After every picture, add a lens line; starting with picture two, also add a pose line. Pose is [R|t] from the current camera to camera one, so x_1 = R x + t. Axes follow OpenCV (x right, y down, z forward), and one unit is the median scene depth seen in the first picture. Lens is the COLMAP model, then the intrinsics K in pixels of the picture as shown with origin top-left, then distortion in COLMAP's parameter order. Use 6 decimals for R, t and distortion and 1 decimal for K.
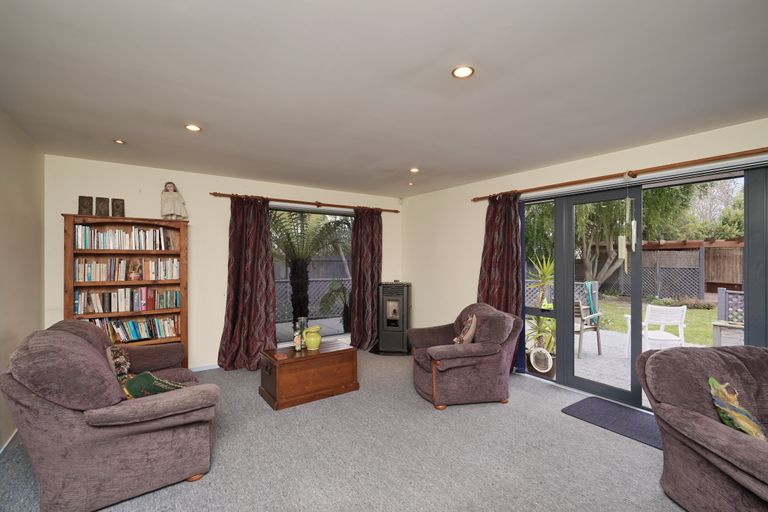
lens RADIAL K [[350.8, 0, 382.7], [0, 350.8, 256.6], [0, 0, 1]] dist [0.003209, 0.000236]
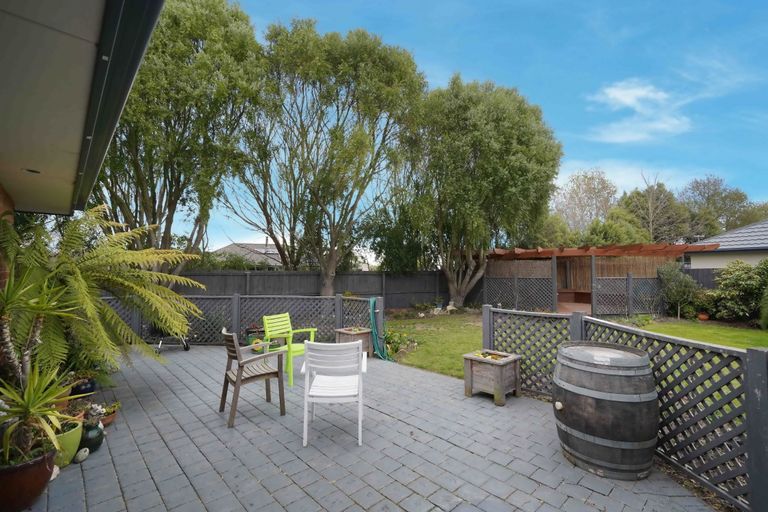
lens RADIAL K [[350.8, 0, 384.2], [0, 350.8, 256.4], [0, 0, 1]] dist [0.003209, 0.000236]
pose [[0.987541, -0.003836, 0.157318, 0.295305], [0.009994, 0.999214, -0.038372, 0.005810], [-0.157047, 0.039466, 0.986802, 0.137716]]
